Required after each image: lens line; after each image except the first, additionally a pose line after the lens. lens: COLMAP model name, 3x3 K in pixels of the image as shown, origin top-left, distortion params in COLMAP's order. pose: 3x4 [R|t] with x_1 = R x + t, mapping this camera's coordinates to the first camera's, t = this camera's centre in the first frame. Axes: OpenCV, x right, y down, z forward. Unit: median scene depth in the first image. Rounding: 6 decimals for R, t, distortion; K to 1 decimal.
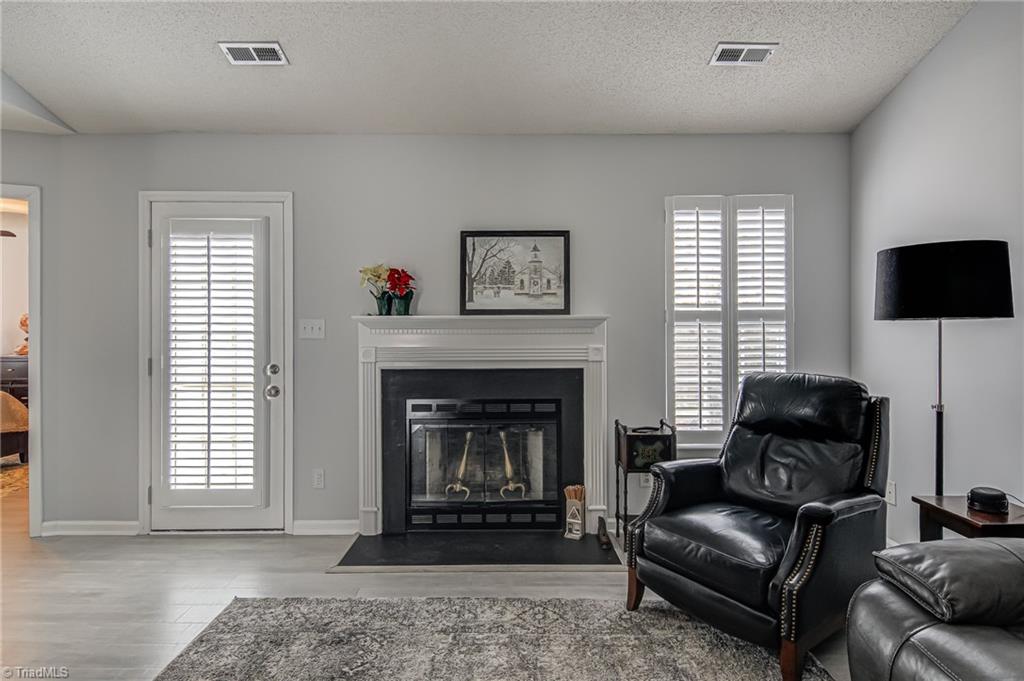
lens RADIAL K [[545.9, 0, 512.9], [0, 545.9, 330.2], [0, 0, 1]] dist [0.024279, -0.022815]
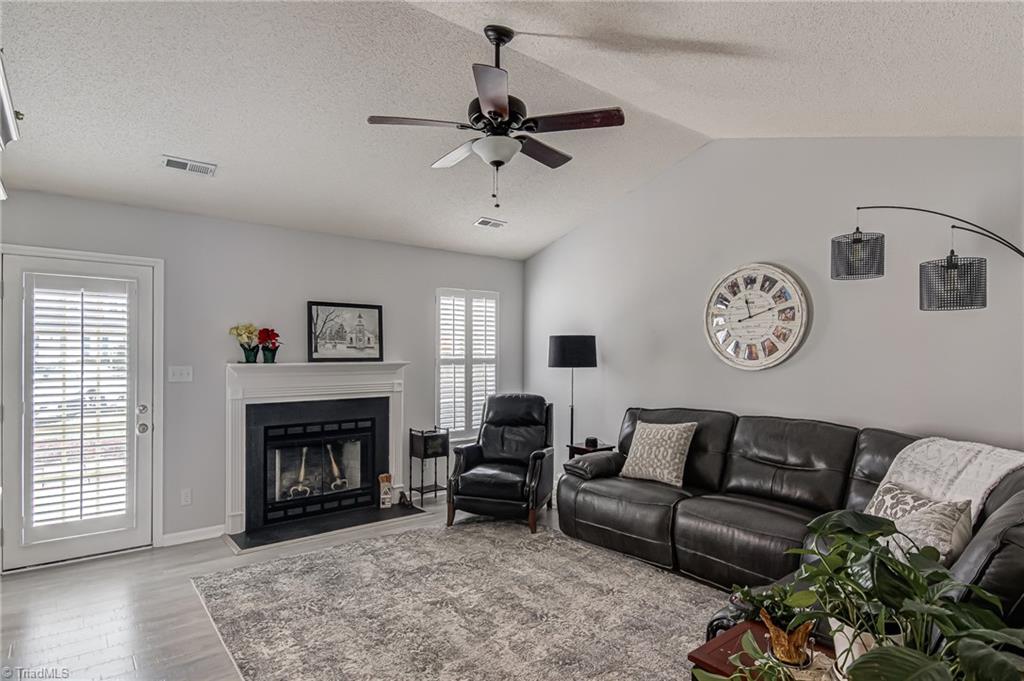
lens RADIAL K [[550.6, 0, 535.5], [0, 550.6, 352.7], [0, 0, 1]] dist [0.024497, -0.022494]
pose [[0.763018, 0.005965, 0.646350, -0.563287], [-0.005740, 0.999981, -0.002453, -0.051425], [-0.646352, -0.001838, 0.763037, -0.442696]]
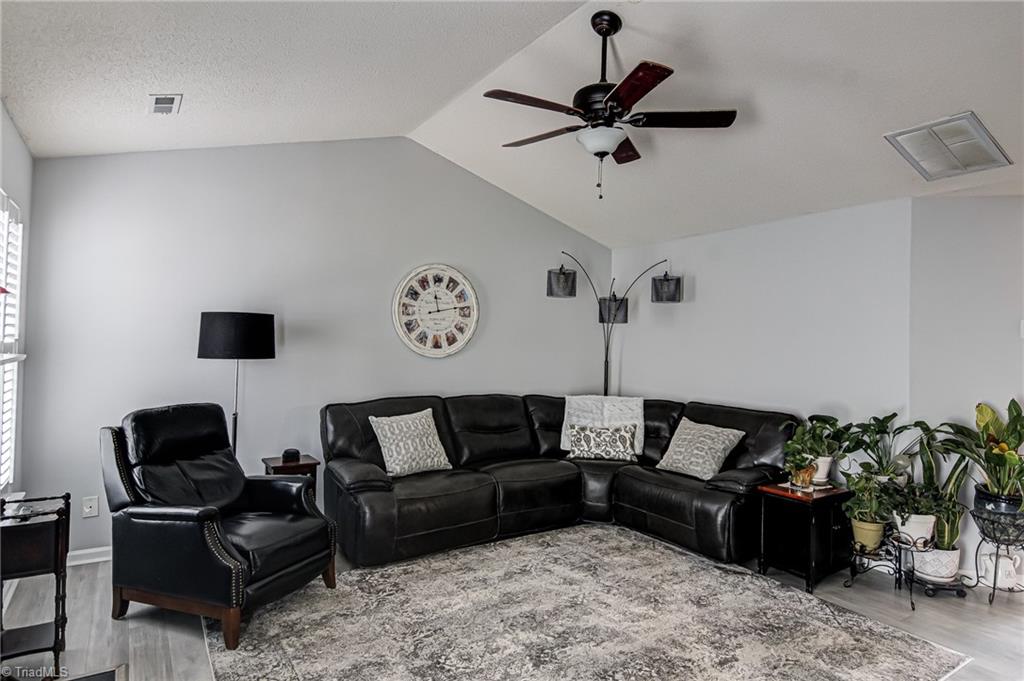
lens RADIAL K [[557.8, 0, 509.5], [0, 557.8, 336.4], [0, 0, 1]] dist [0.026875, -0.024345]
pose [[-0.539075, 0.003525, 0.842250, -0.701998], [-0.021848, 0.999596, -0.018168, -0.050220], [-0.841974, -0.028195, -0.538781, 0.844120]]
